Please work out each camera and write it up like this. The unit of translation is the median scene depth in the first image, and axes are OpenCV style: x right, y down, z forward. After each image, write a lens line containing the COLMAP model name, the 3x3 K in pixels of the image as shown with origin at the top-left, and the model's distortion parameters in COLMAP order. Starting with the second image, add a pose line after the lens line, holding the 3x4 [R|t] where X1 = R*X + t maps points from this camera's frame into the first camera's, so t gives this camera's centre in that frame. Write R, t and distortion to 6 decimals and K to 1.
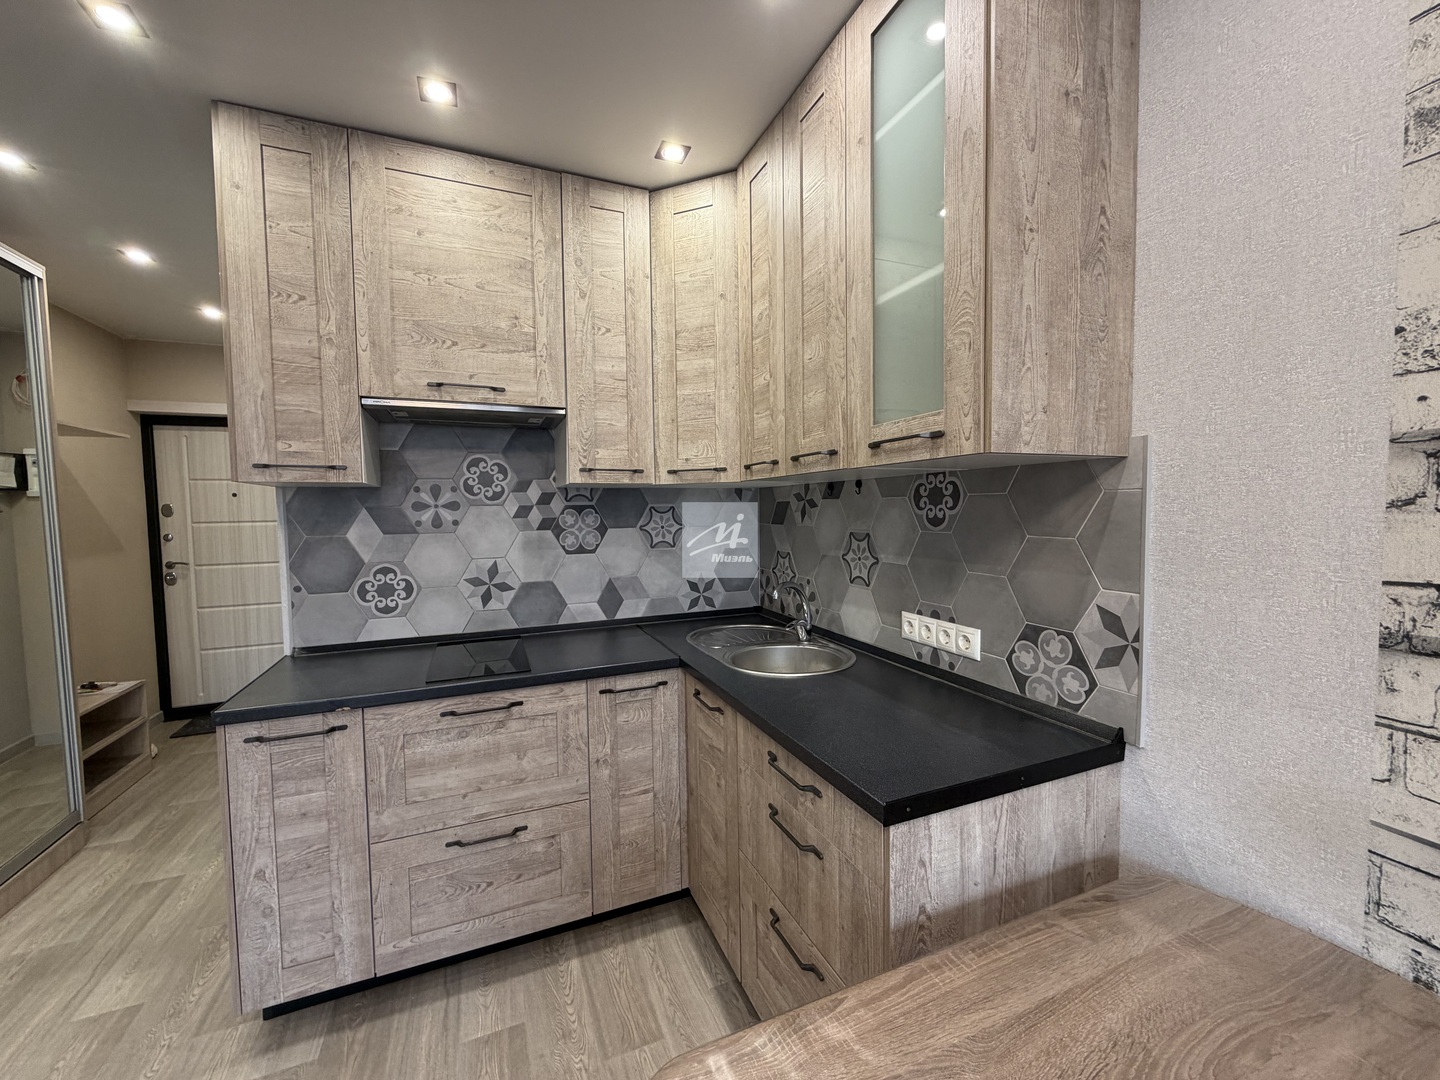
lens RADIAL K [[571.5, 0, 716.6], [0, 571.5, 537.3], [0, 0, 1]] dist [-0.000280, -0.000321]
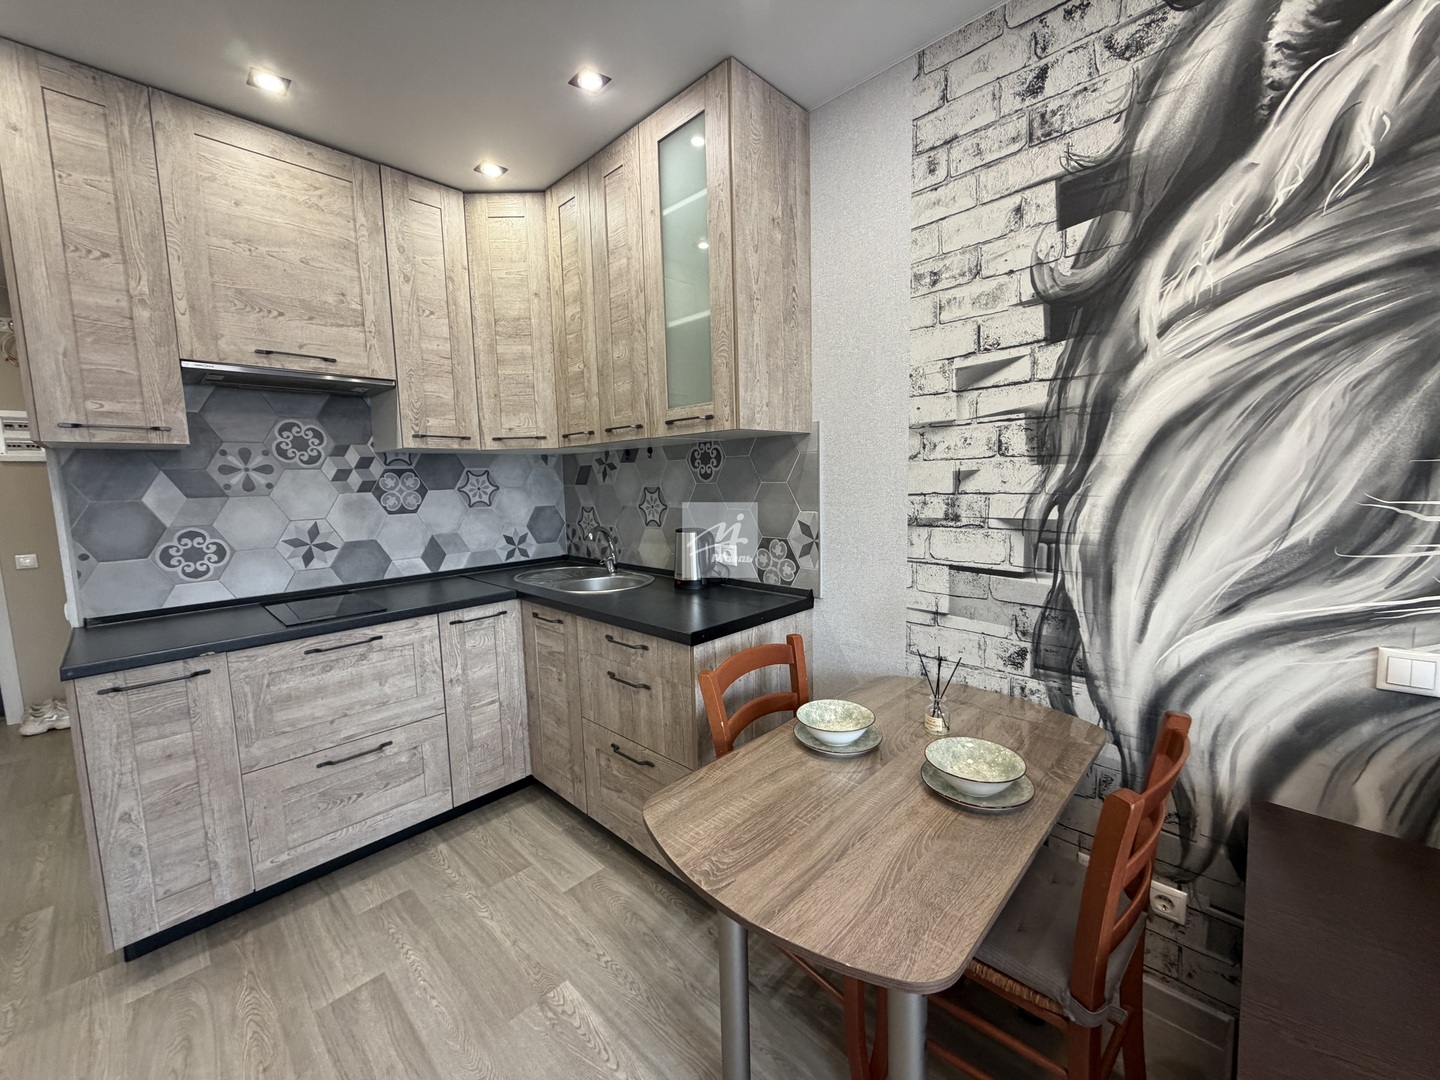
lens RADIAL K [[571.5, 0, 715.4], [0, 571.5, 537.8], [0, 0, 1]] dist [-0.000280, -0.000321]
pose [[0.918000, -0.051668, 0.393201, -0.178032], [0.033177, 0.998007, 0.053684, 0.053212], [-0.395191, -0.036237, 0.917884, -0.355229]]
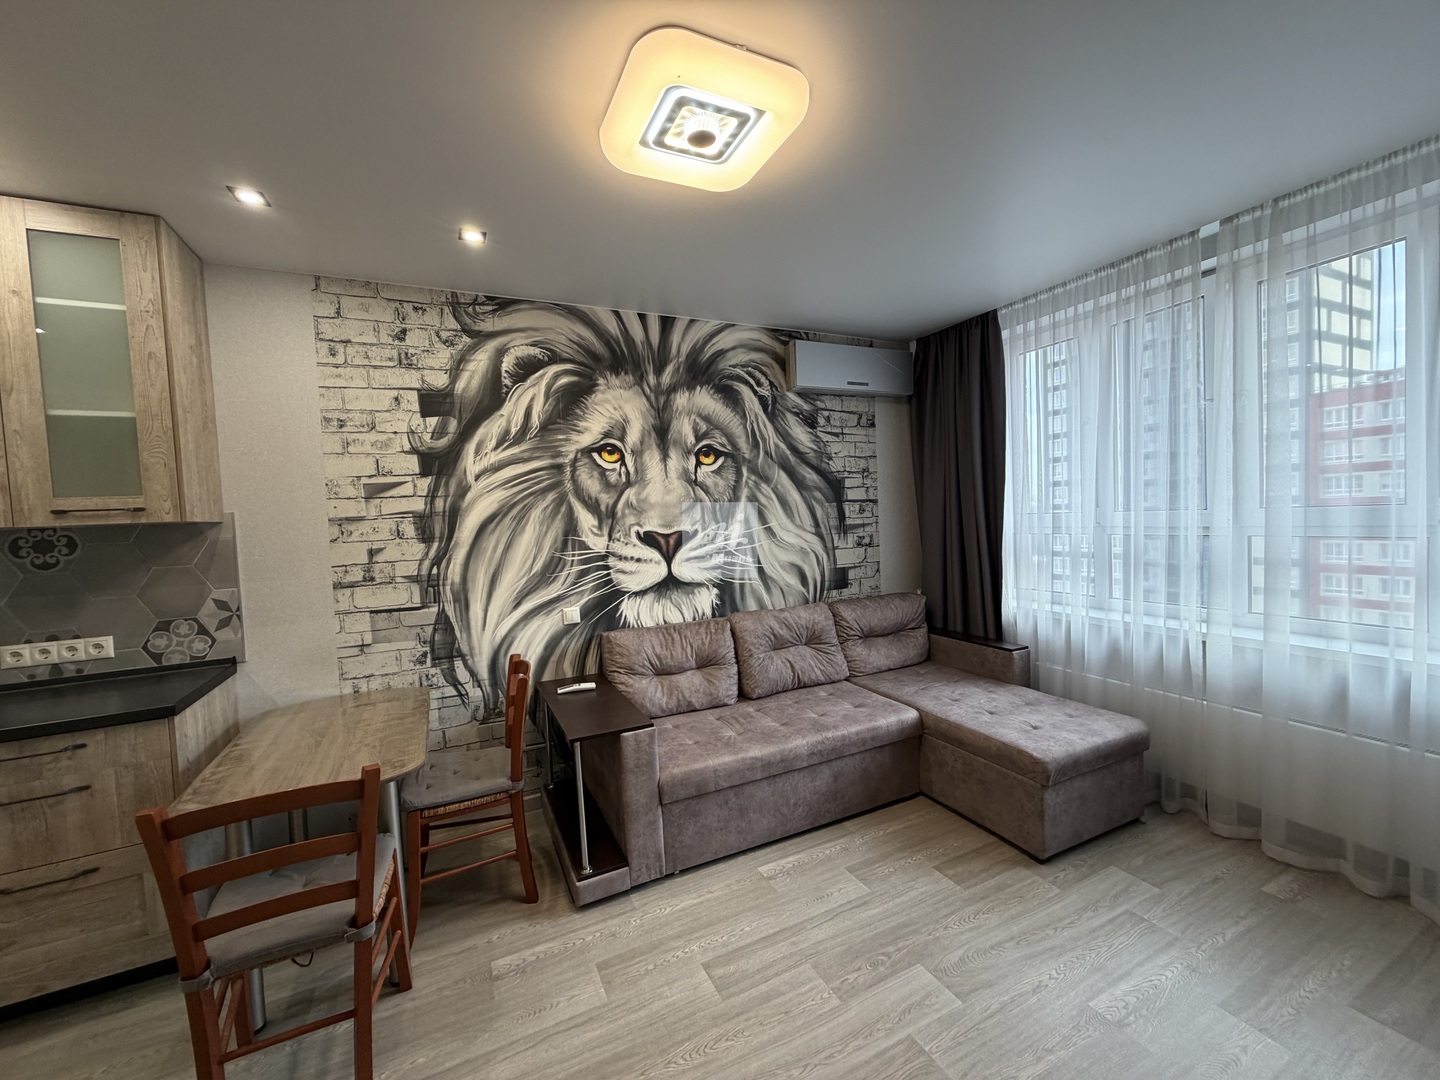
lens RADIAL K [[571.5, 0, 719.1], [0, 571.5, 538.6], [0, 0, 1]] dist [-0.000280, -0.000321]
pose [[-0.059216, -0.025976, 0.997907, -1.017787], [0.098123, 0.994669, 0.031715, 0.019143], [-0.993411, 0.099796, -0.056351, -0.455684]]
